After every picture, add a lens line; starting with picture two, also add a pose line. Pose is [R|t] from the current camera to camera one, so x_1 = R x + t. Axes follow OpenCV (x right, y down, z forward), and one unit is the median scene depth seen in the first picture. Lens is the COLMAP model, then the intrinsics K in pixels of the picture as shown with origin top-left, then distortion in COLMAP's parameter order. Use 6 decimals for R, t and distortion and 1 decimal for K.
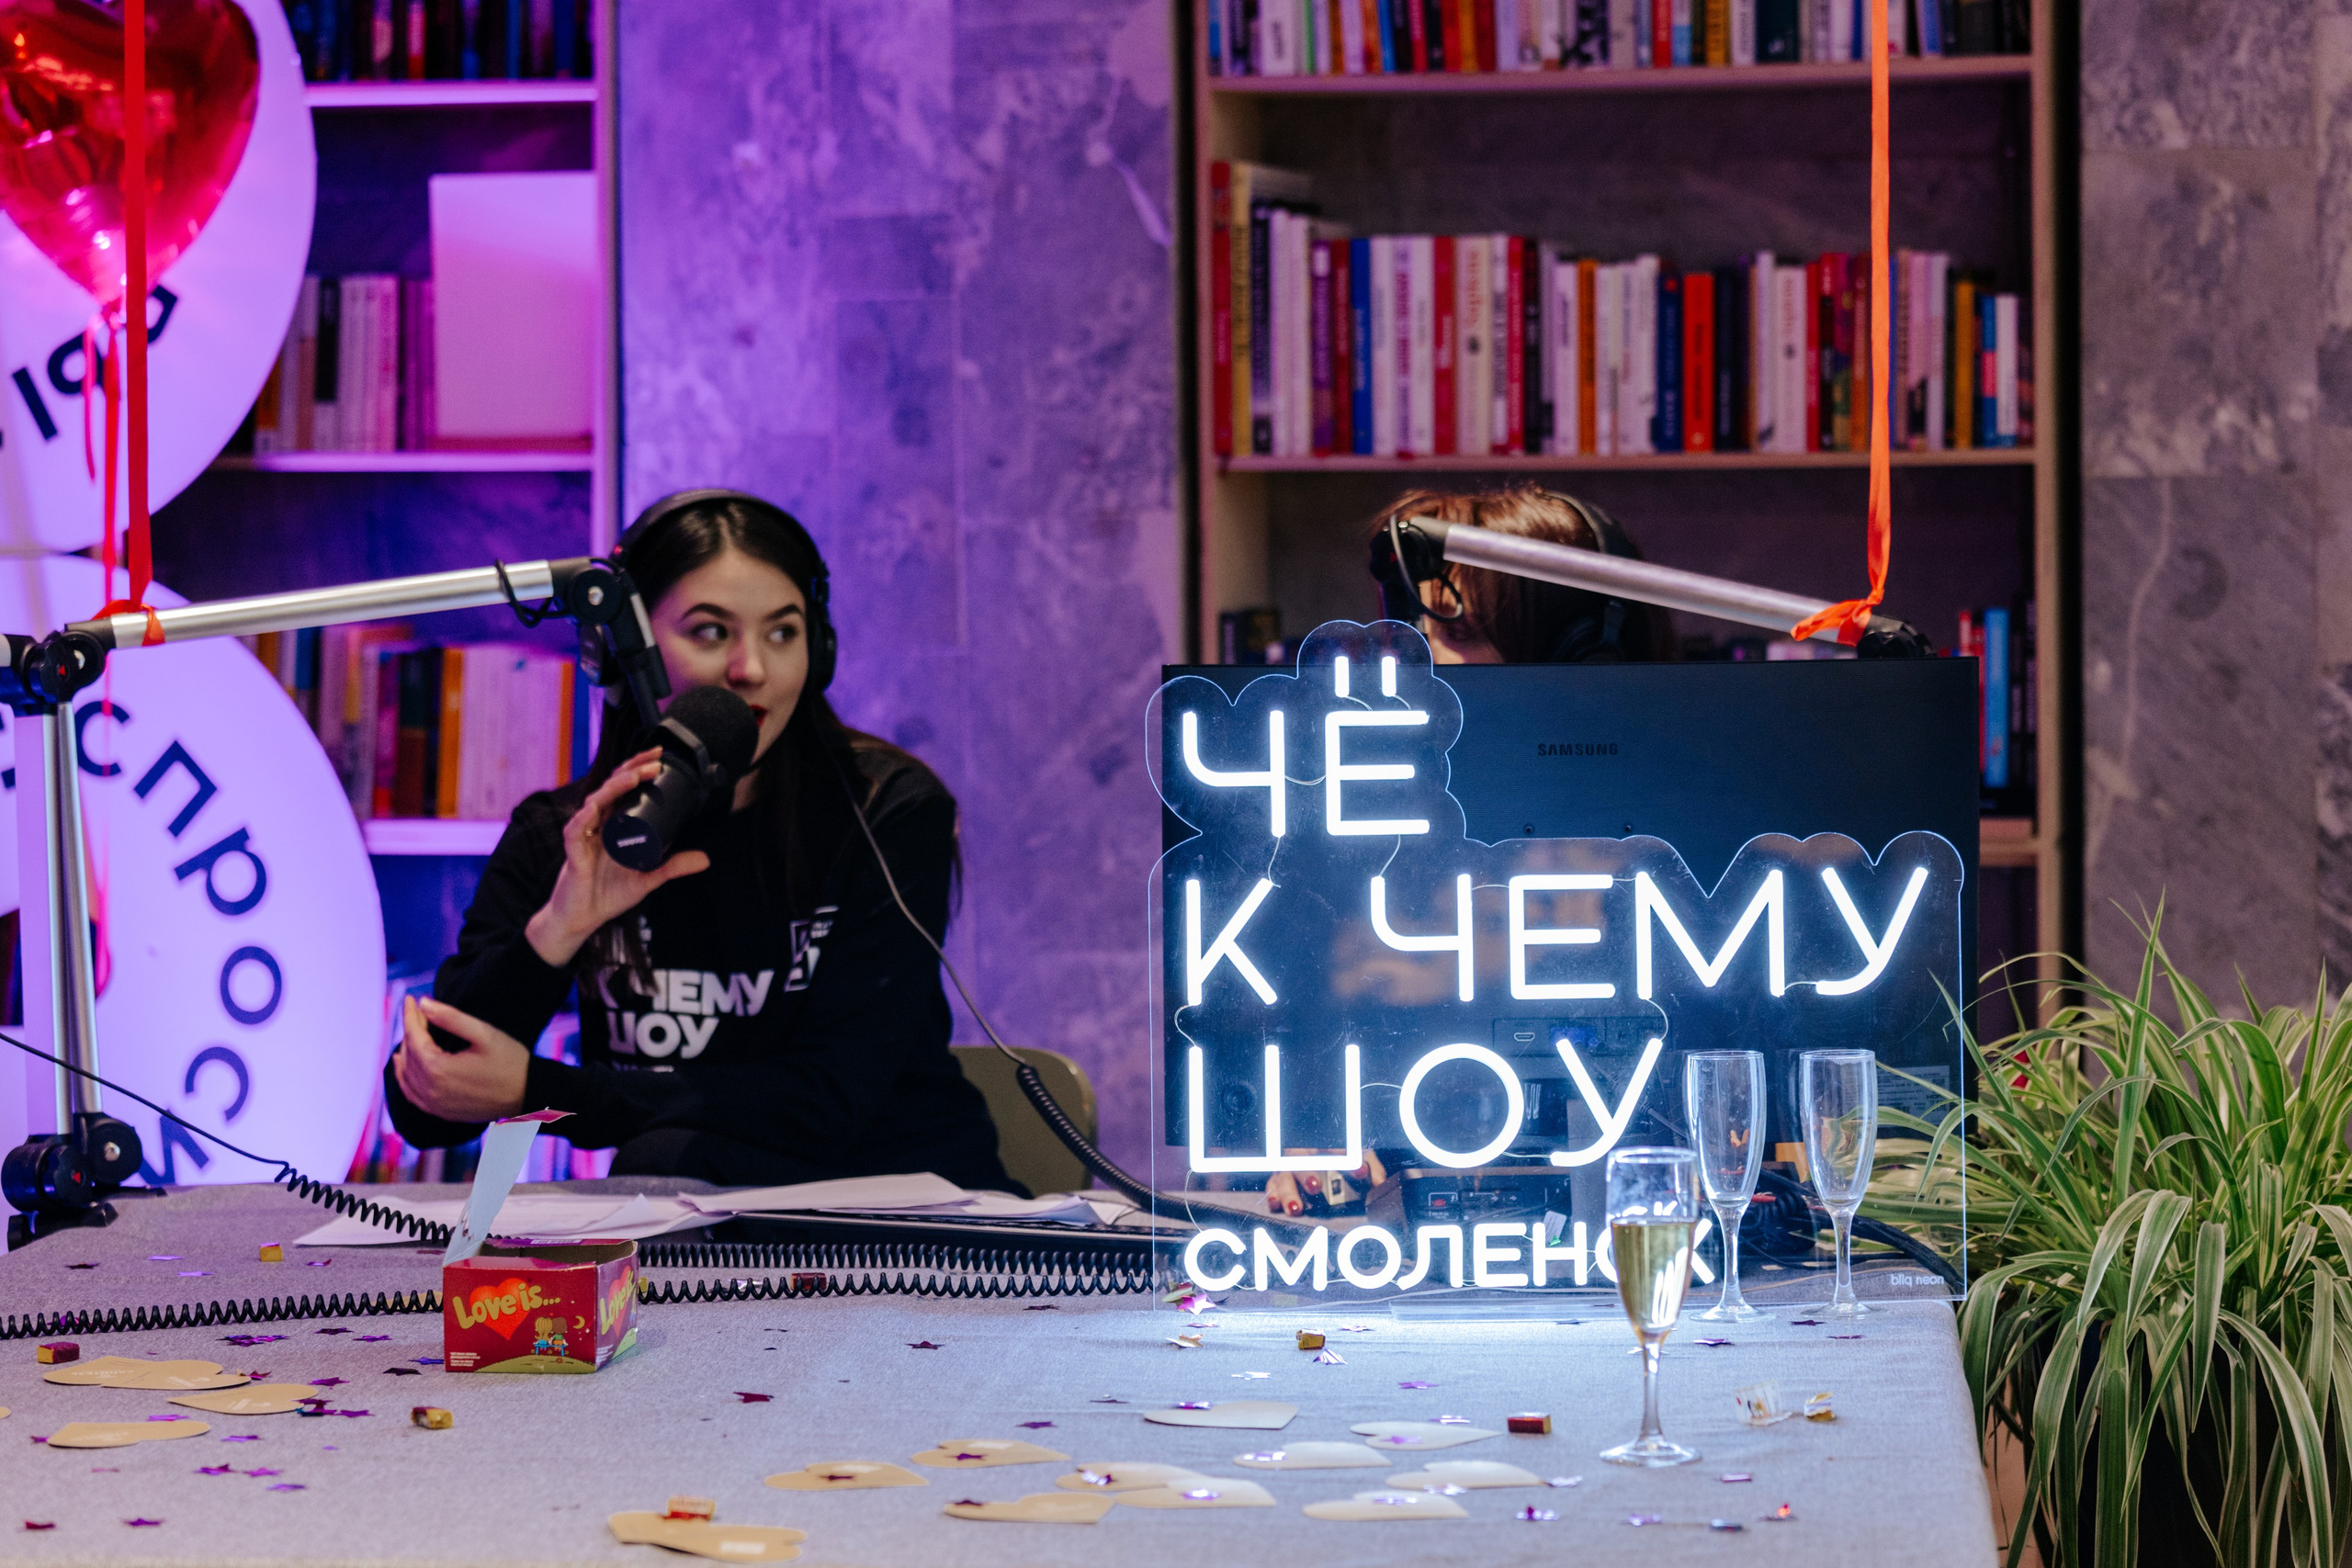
lens RADIAL K [[6493.6, 0, 1166.7], [0, 6493.6, 1050.1], [0, 0, 1]] dist [0.064926, 0.742697]
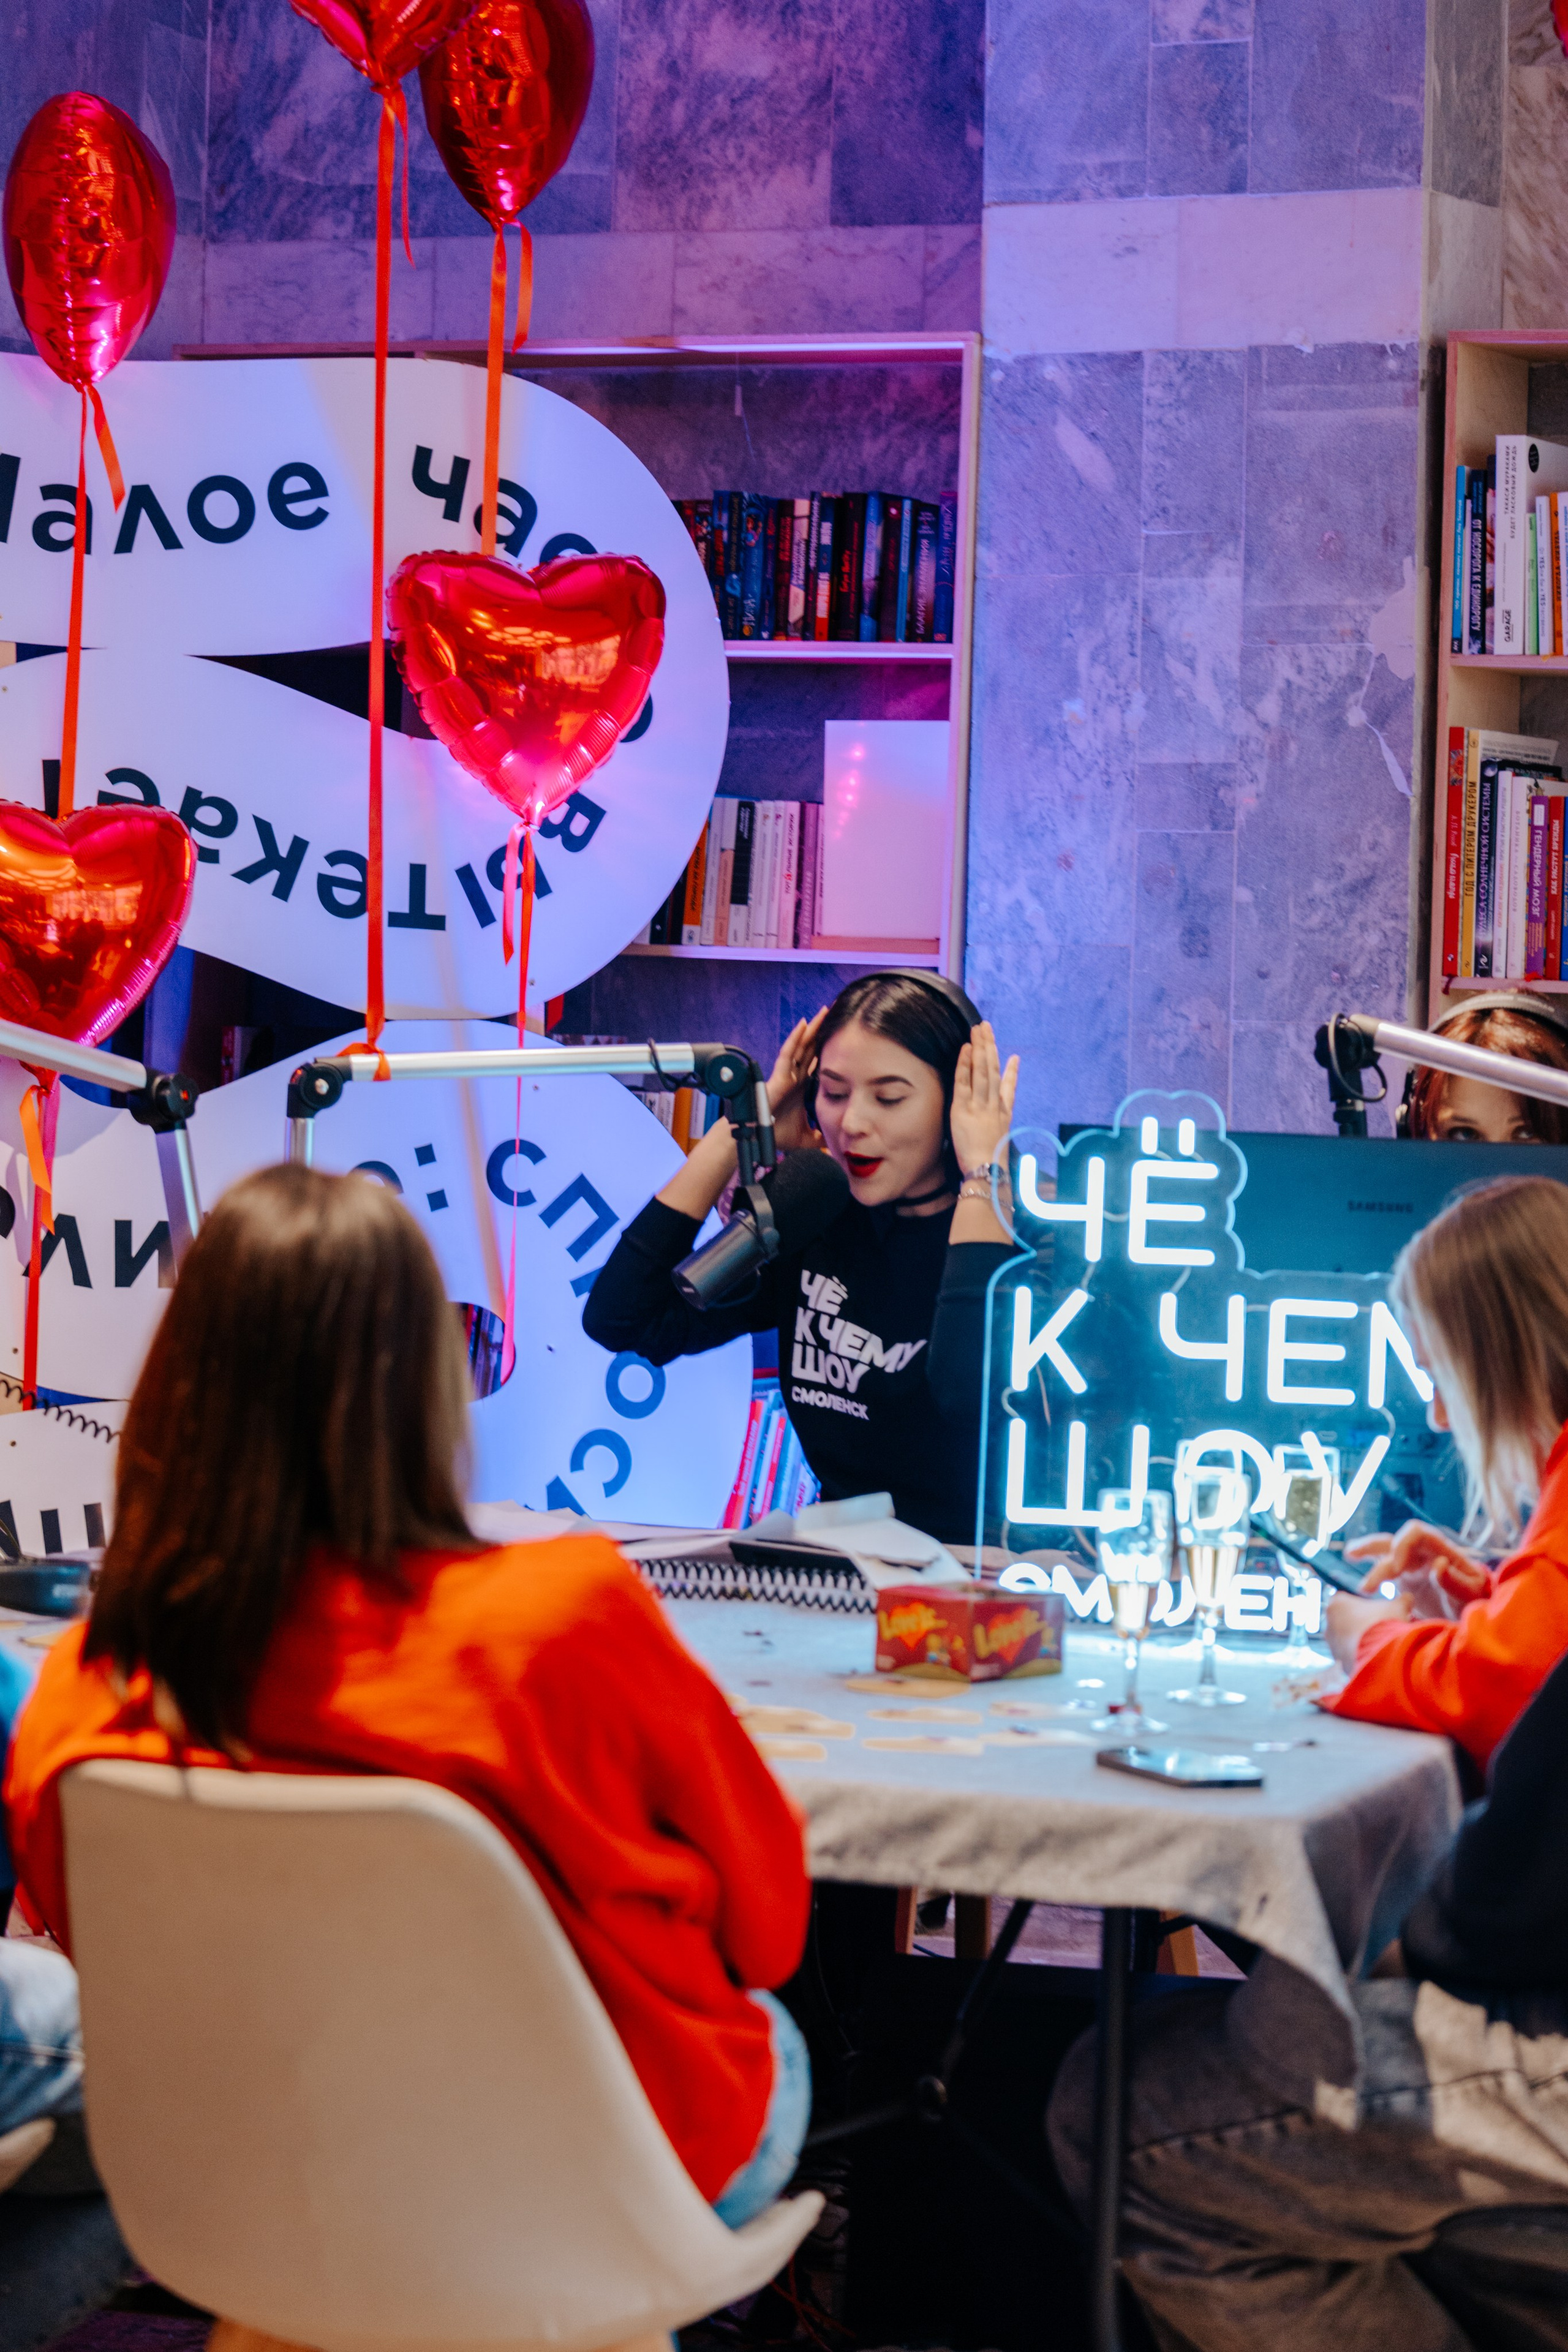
lens RADIAL K [[6494.2, 0, 726.2], [0, 6494.2, 1176.8], [0, 0, 1]] dist [0.064926, 0.742697]
pose [[0.969532, 0.048389, -0.240137, 0.166213], [-0.063280, 0.996496, -0.054688, 0.016349], [0.236649, 0.068218, 0.969197, -0.159736]]
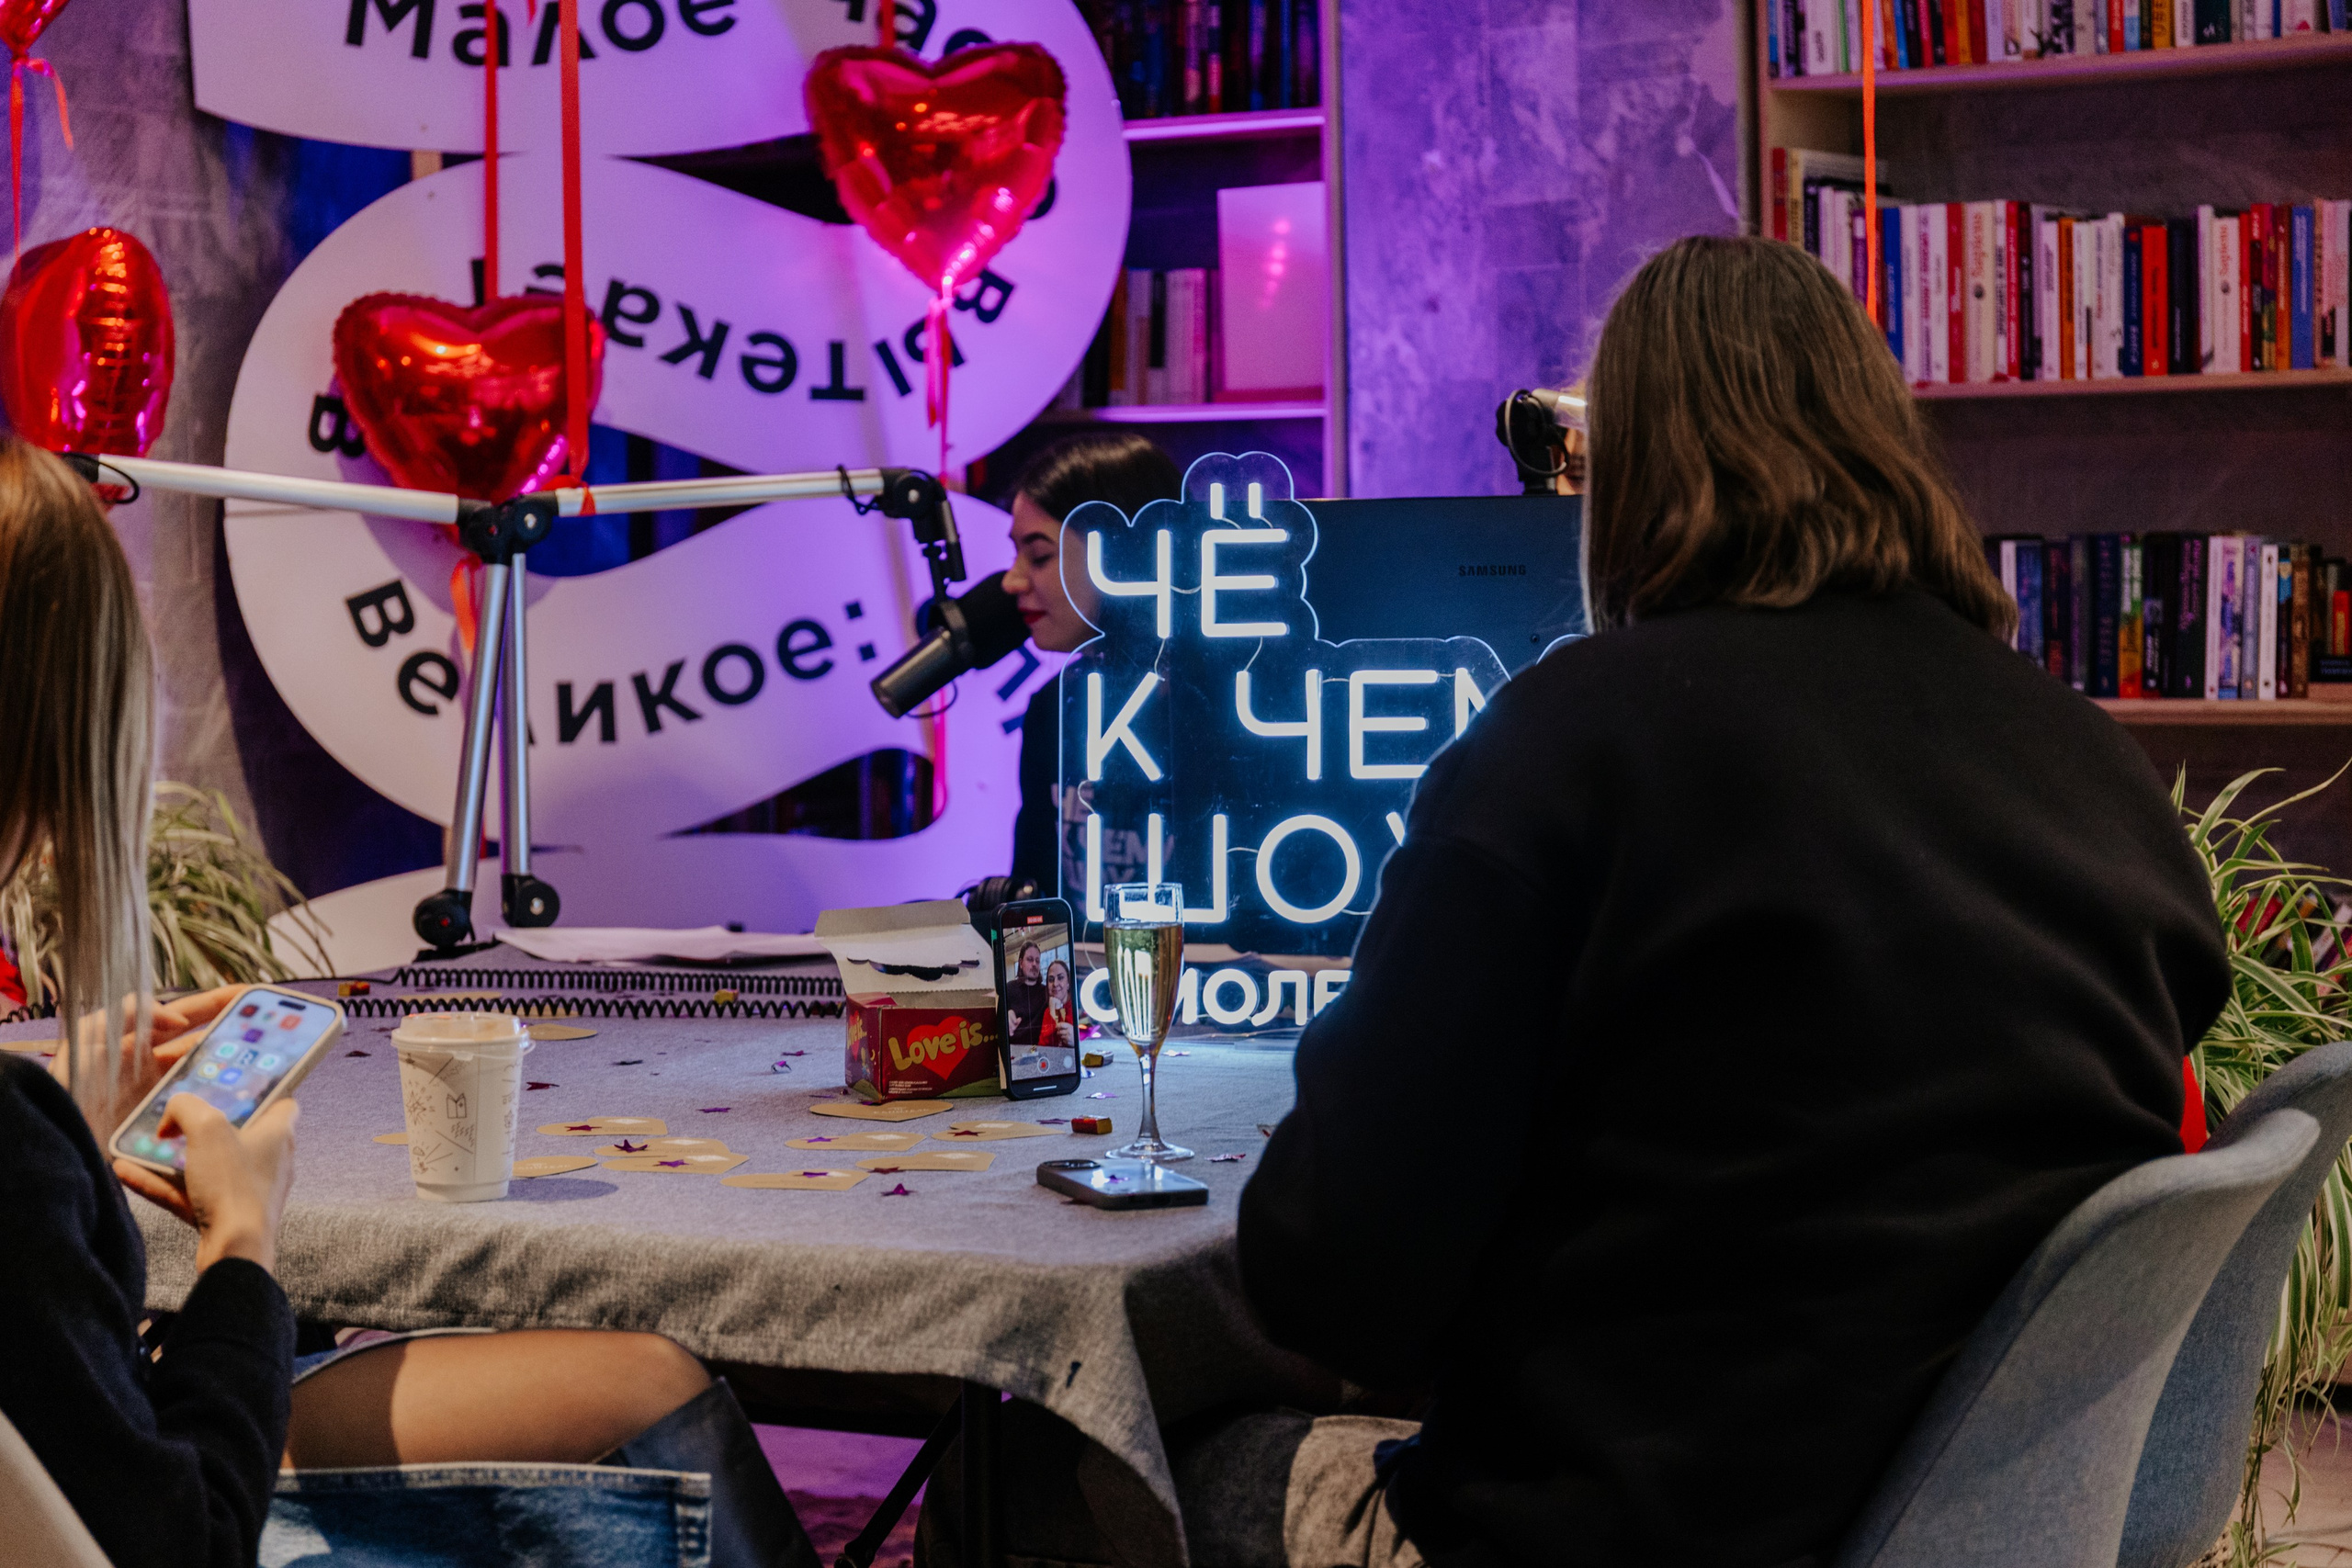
lens RADIAL K [[4614.9, 0, 1170.2], [0, 4614.9, 1000.8], [0, 0, 1]] dist [0.000946, -0.080253]
pose [[0.939195, 0.025310, -0.342449, 0.203583], [-0.021344, 0.999654, 0.015345, 0.013353], [0.342719, -0.007103, 0.939411, 0.141792]]
